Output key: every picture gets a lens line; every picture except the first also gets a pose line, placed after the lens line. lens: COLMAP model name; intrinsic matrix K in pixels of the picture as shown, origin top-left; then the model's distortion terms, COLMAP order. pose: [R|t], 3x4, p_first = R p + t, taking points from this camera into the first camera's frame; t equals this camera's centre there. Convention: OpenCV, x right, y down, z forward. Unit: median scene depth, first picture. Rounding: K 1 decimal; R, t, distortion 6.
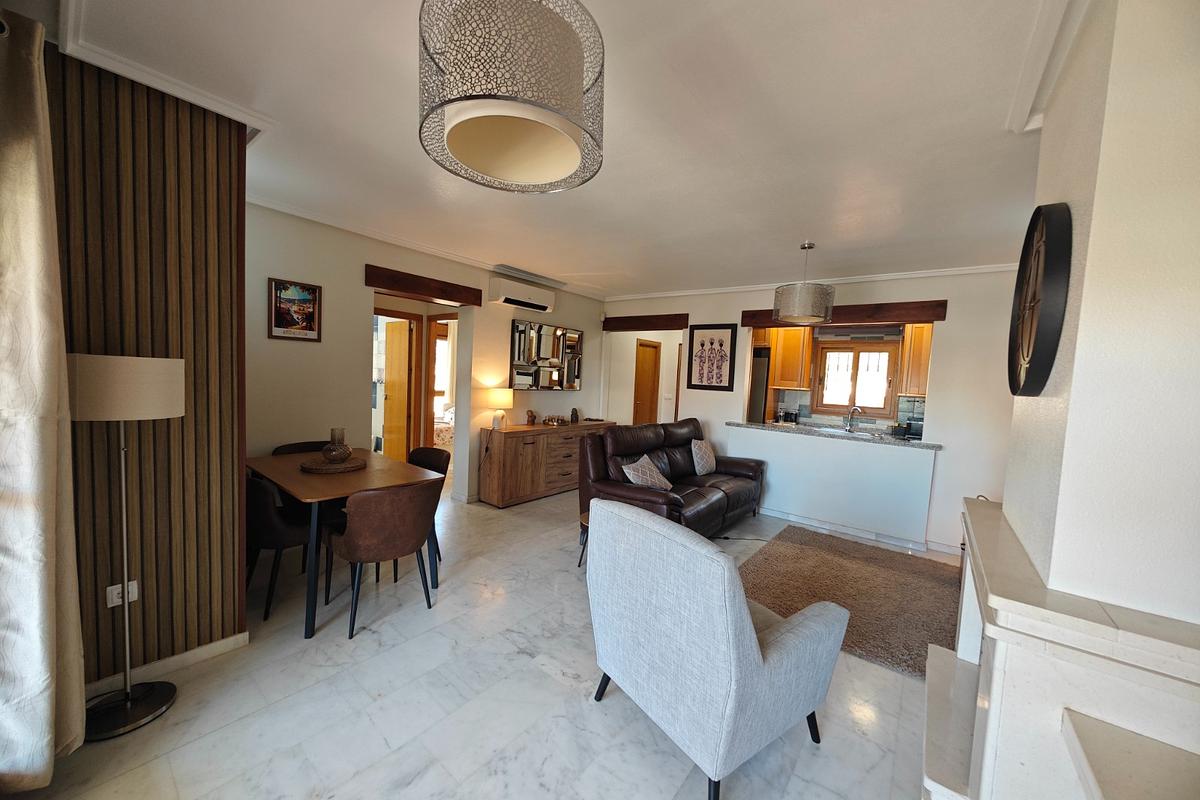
lens RADIAL K [[427.0, 0, 606.1], [0, 427.0, 405.3], [0, 0, 1]] dist [0.002205, -0.000313]
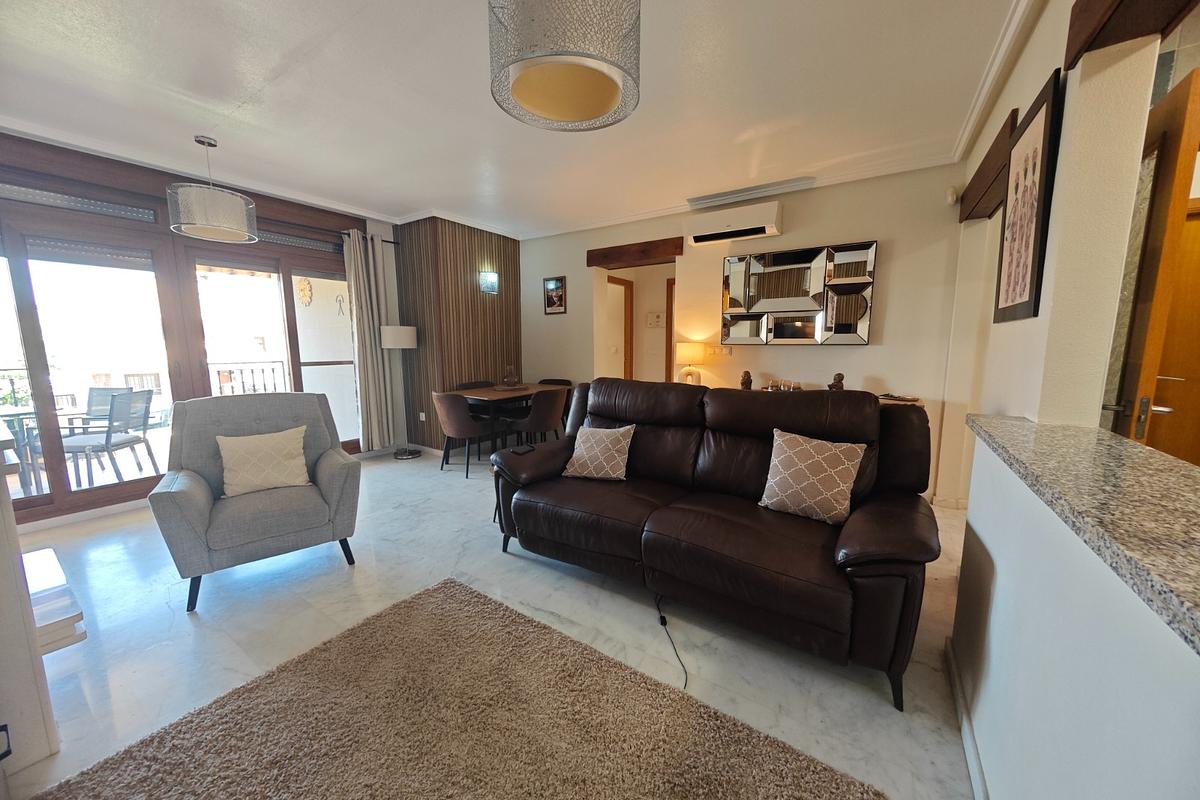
lens RADIAL K [[427.0, 0, 604.7], [0, 427.0, 401.7], [0, 0, 1]] dist [0.002205, -0.000313]
pose [[0.074178, 0.084970, -0.993618, 0.607260], [-0.064513, 0.994685, 0.080245, 0.022573], [0.995156, 0.058148, 0.079265, 0.723746]]
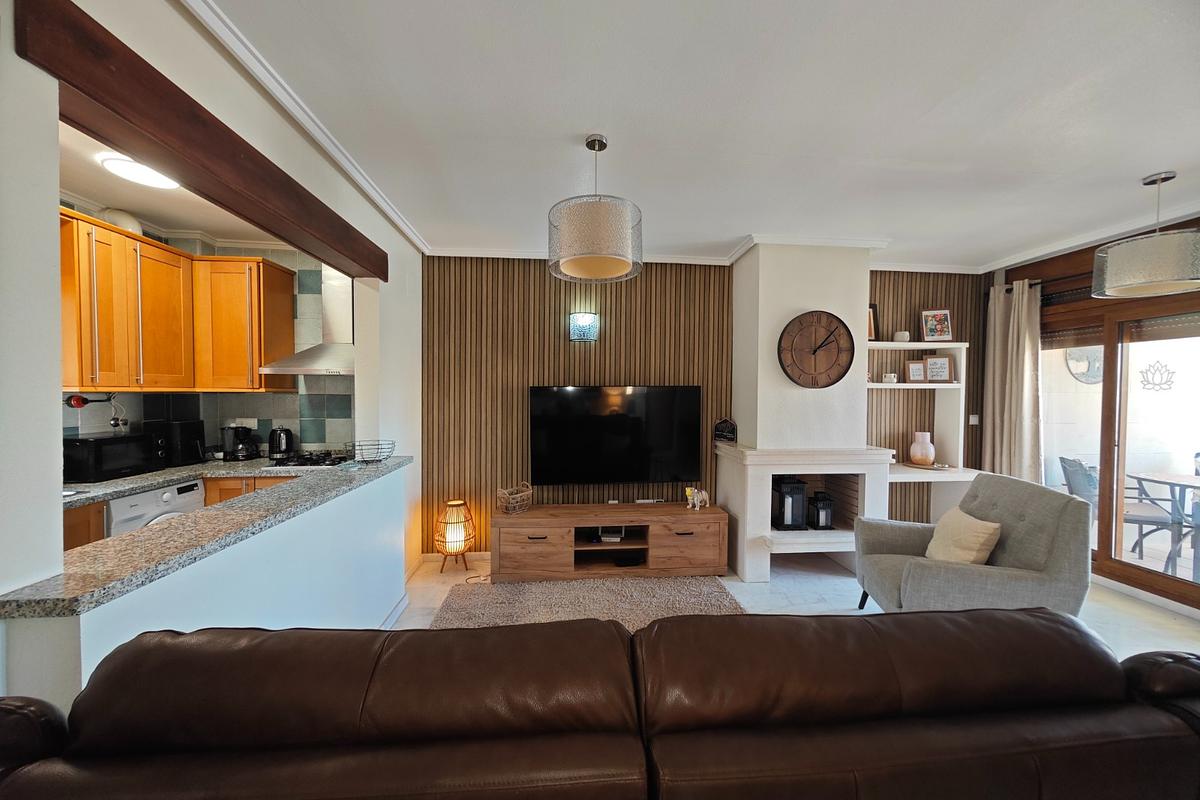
lens RADIAL K [[427.0, 0, 604.1], [0, 427.0, 402.5], [0, 0, 1]] dist [0.002205, -0.000313]
pose [[-0.682039, -0.072835, 0.727679, 0.014777], [0.008519, 0.994169, 0.107494, -0.058612], [-0.731266, 0.079514, -0.677442, 0.991428]]
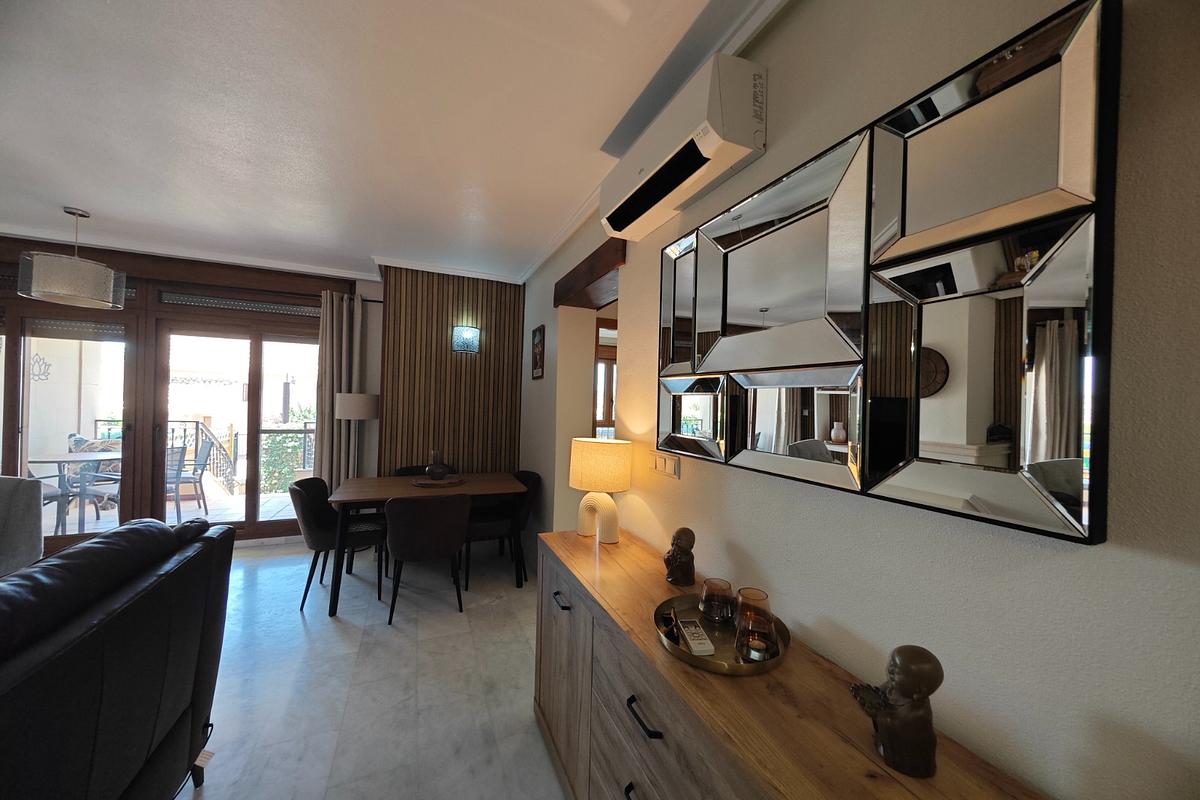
lens RADIAL K [[427.0, 0, 605.1], [0, 427.0, 399.6], [0, 0, 1]] dist [0.002205, -0.000313]
pose [[-0.475351, -0.071072, -0.876921, 0.110766], [-0.115385, 0.993159, -0.017946, -0.066393], [0.872197, 0.092653, -0.480300, 1.140160]]
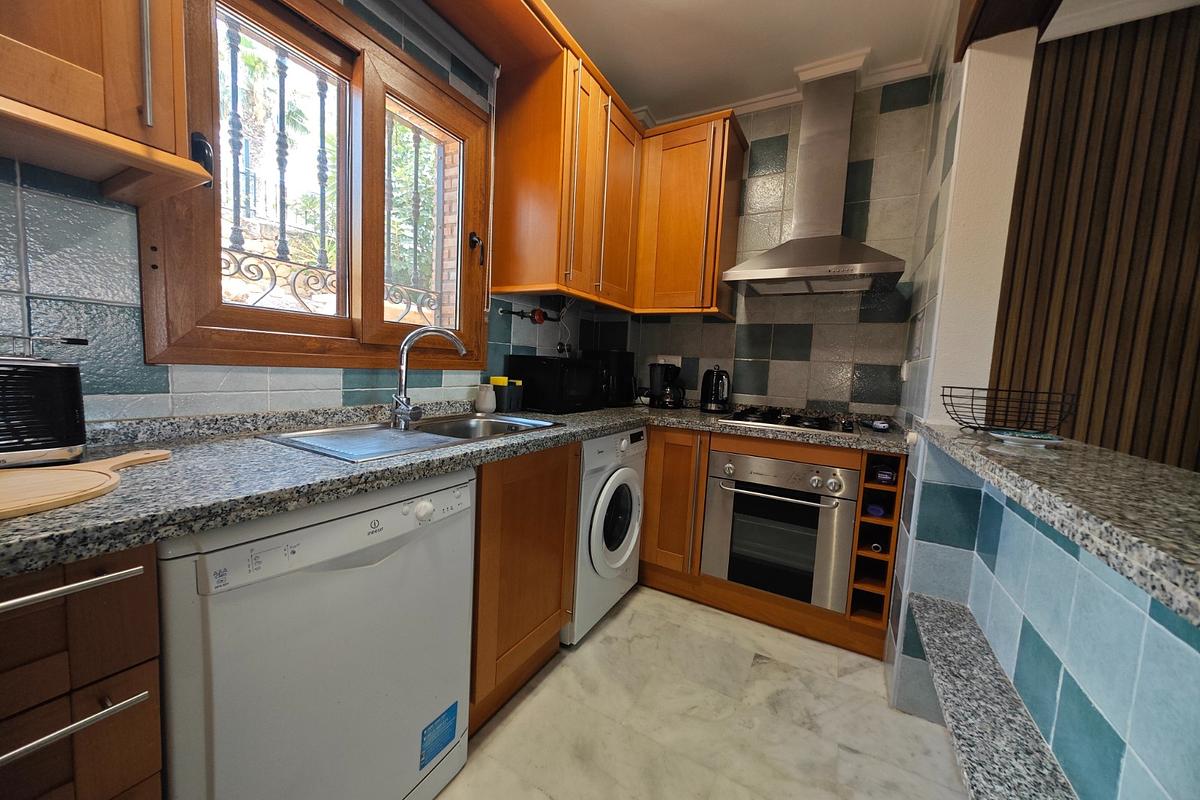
lens RADIAL K [[427.0, 0, 604.0], [0, 427.0, 399.7], [0, 0, 1]] dist [0.002205, -0.000313]
pose [[-0.143130, -0.140484, 0.979683, 0.391440], [0.008161, 0.989673, 0.143109, 0.014409], [-0.989670, 0.028478, -0.140505, 1.107206]]
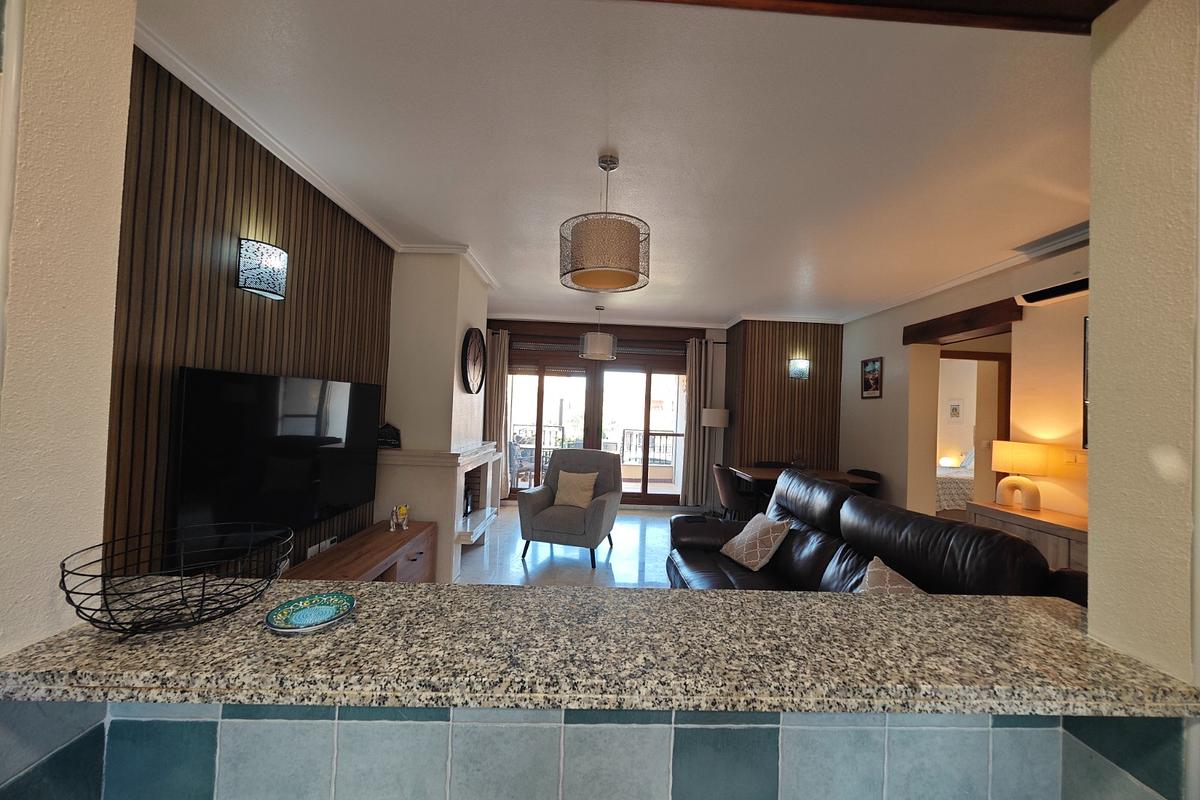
lens RADIAL K [[427.0, 0, 606.3], [0, 427.0, 404.1], [0, 0, 1]] dist [0.002205, -0.000313]
pose [[-0.773141, -0.091409, -0.627612, 0.581244], [-0.123010, 0.992381, 0.006998, -0.022561], [0.622190, 0.082613, -0.778495, 1.053713]]
